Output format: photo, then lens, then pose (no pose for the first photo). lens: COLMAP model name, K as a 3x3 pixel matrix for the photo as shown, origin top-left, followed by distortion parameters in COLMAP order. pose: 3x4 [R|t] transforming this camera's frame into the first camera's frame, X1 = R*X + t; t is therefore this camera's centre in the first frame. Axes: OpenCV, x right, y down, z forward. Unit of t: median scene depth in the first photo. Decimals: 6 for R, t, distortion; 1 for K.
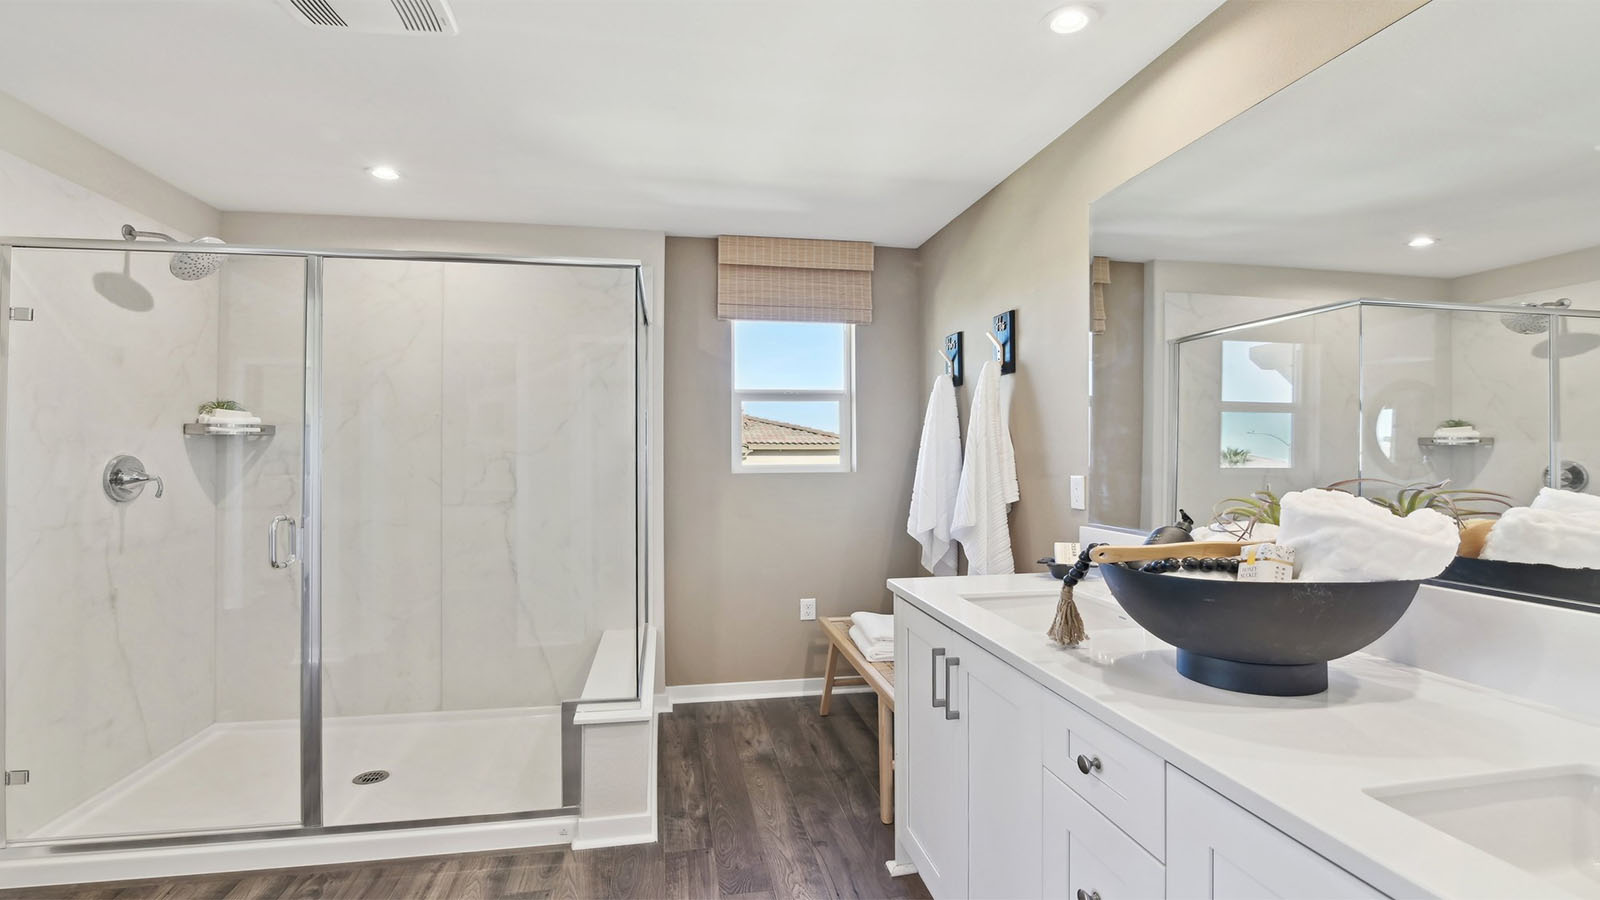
lens RADIAL K [[751.8, 0, 794.2], [0, 751.8, 448.8], [0, 0, 1]] dist [-0.007069, -0.000506]
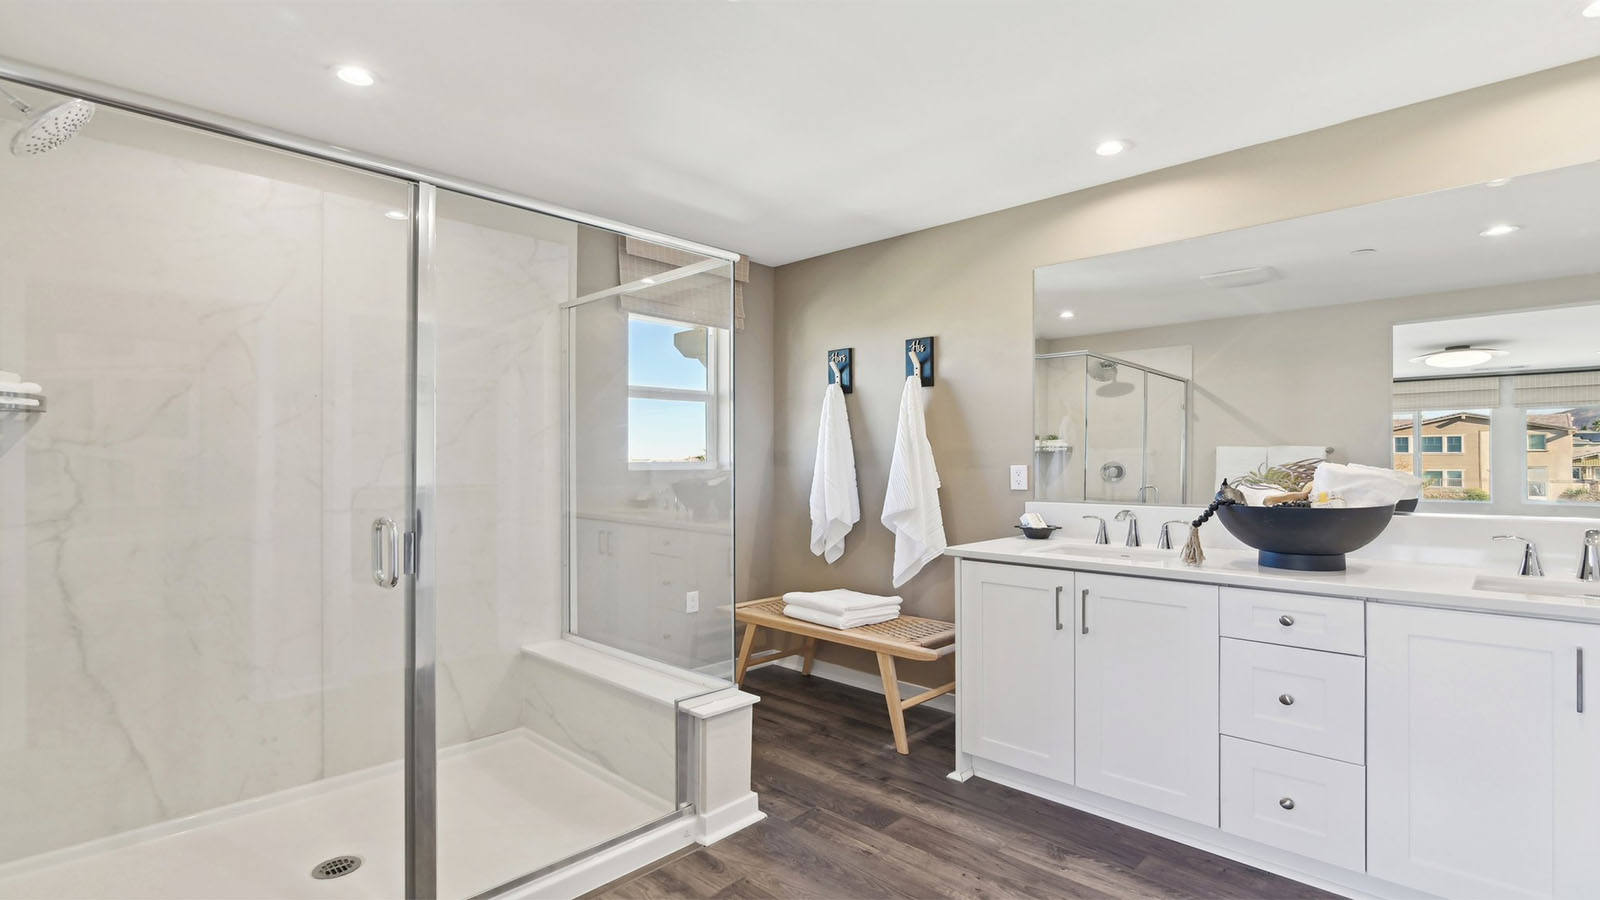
lens RADIAL K [[751.8, 0, 791.6], [0, 751.8, 459.7], [0, 0, 1]] dist [-0.007069, -0.000506]
pose [[0.808801, 0.003683, 0.588070, -0.650651], [-0.004962, 0.999988, 0.000562, 0.023229], [-0.588061, -0.003372, 0.808810, 0.117107]]
